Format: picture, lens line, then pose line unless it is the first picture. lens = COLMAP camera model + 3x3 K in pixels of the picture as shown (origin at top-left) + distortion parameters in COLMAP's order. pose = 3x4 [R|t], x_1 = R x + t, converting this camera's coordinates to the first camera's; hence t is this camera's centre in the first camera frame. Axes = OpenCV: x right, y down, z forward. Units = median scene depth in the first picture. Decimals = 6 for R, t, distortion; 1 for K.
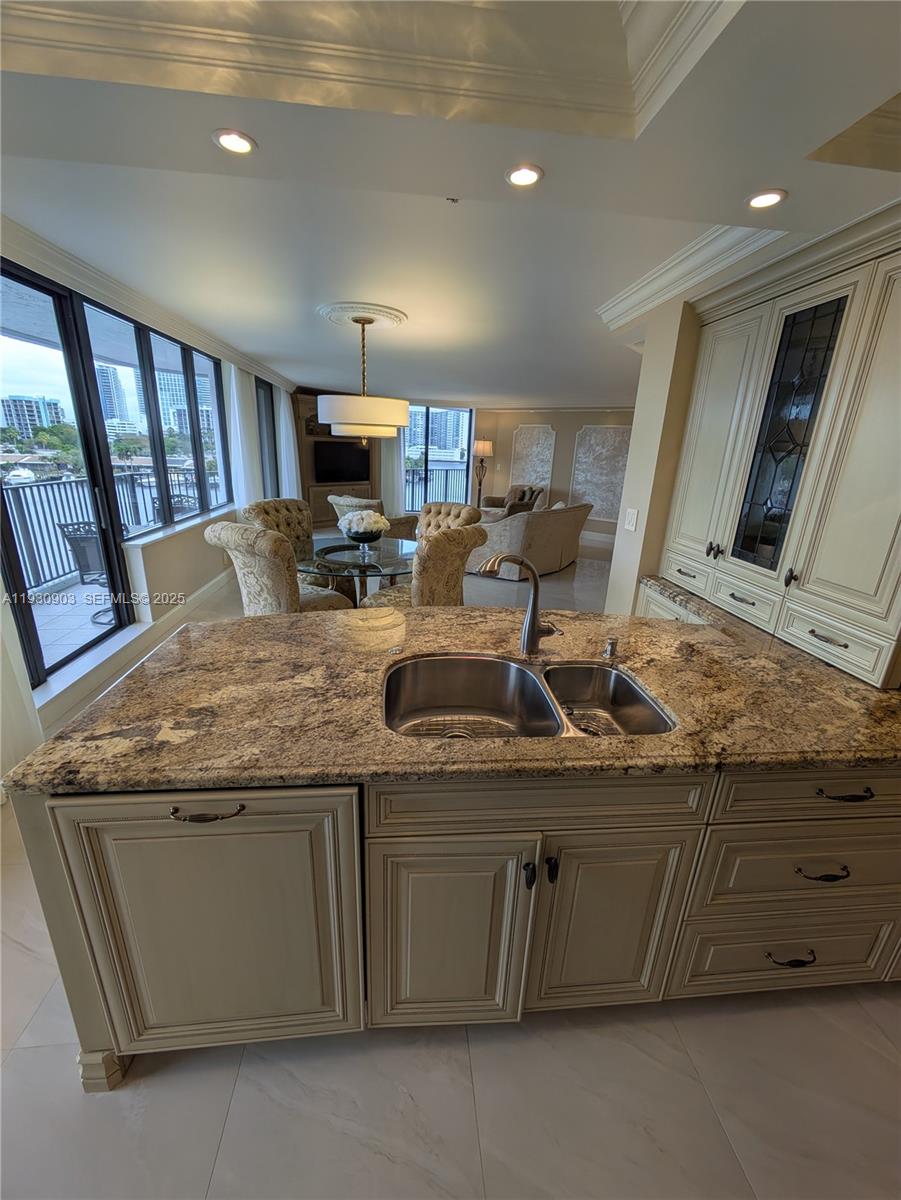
lens RADIAL K [[471.7, 0, 453.1], [0, 471.7, 598.8], [0, 0, 1]] dist [-0.002243, 0.001018]
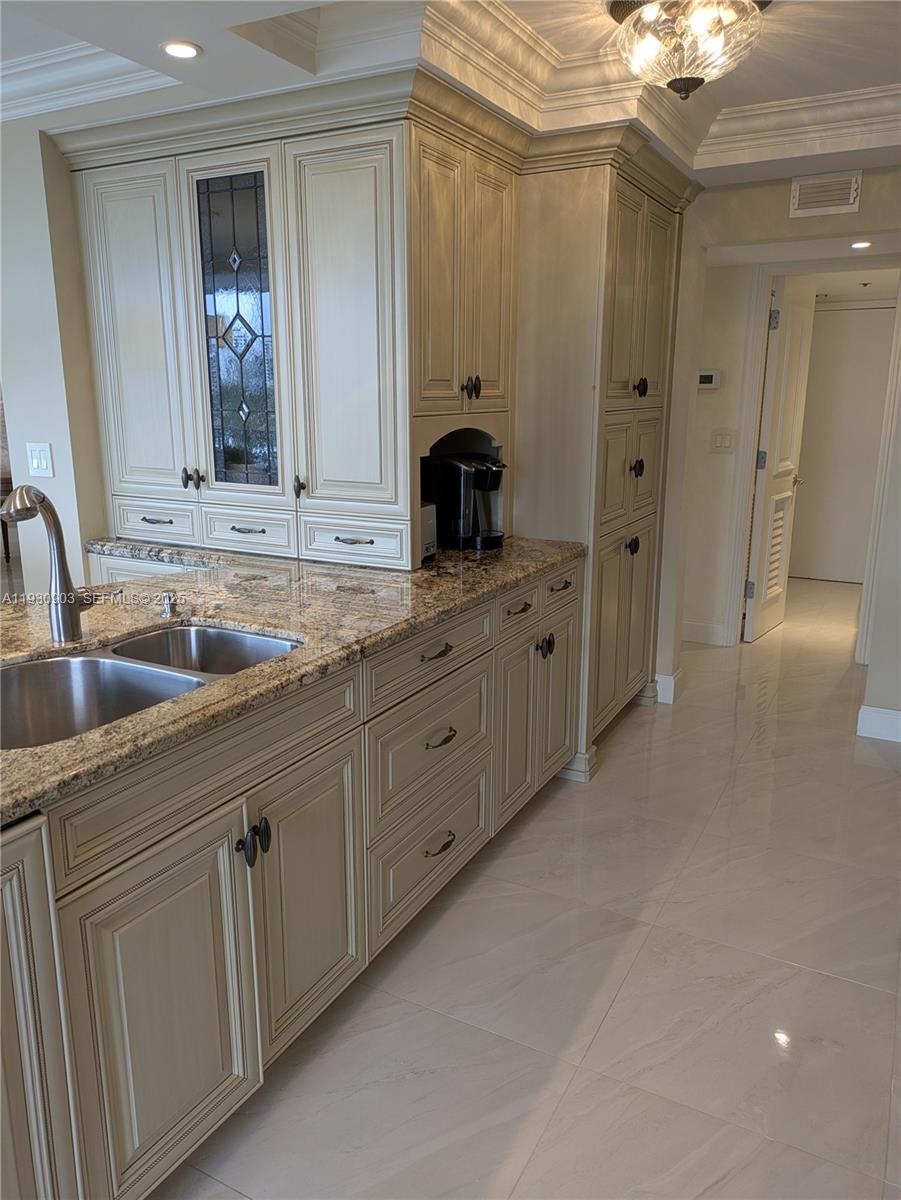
lens RADIAL K [[881.6, 0, 445.9], [0, 881.6, 604.4], [0, 0, 1]] dist [0.038120, -0.017289]
pose [[0.557168, -0.234103, 0.796718, -0.550426], [0.276929, 0.956898, 0.087505, 0.109402], [-0.782863, 0.171880, 0.597983, -0.170114]]
